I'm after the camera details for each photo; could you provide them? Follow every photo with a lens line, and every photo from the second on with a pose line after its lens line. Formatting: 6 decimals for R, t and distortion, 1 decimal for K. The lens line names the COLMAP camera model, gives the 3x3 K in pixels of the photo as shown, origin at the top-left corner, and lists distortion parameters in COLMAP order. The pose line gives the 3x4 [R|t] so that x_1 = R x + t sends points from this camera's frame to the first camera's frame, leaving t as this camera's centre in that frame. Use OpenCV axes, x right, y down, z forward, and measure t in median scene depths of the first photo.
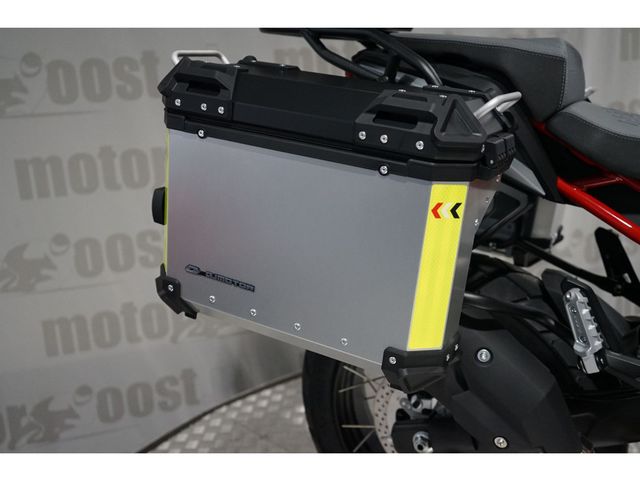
lens RADIAL K [[682.4, 0, 320.0], [0, 682.4, 240.0], [0, 0, 1]] dist [0.007906, 0.008675]
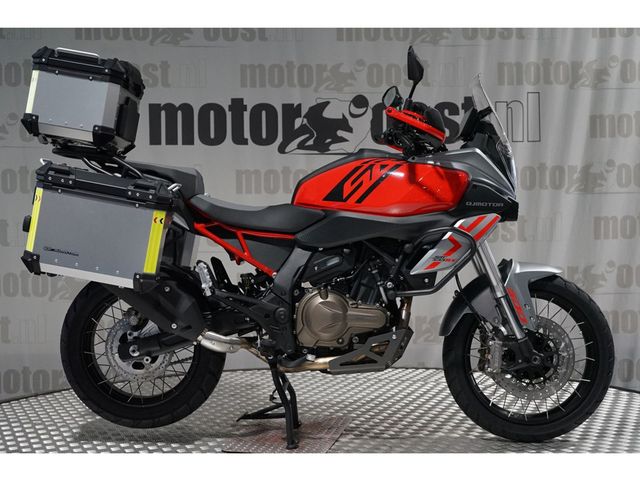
lens RADIAL K [[919.7, 0, 320.0], [0, 919.7, 240.0], [0, 0, 1]] dist [0.001680, 0.006225]
pose [[0.888648, 0.048554, 0.456011, -0.912397], [0.048135, 0.979011, -0.198043, 0.784960], [-0.456056, 0.197941, 0.867659, -2.494074]]
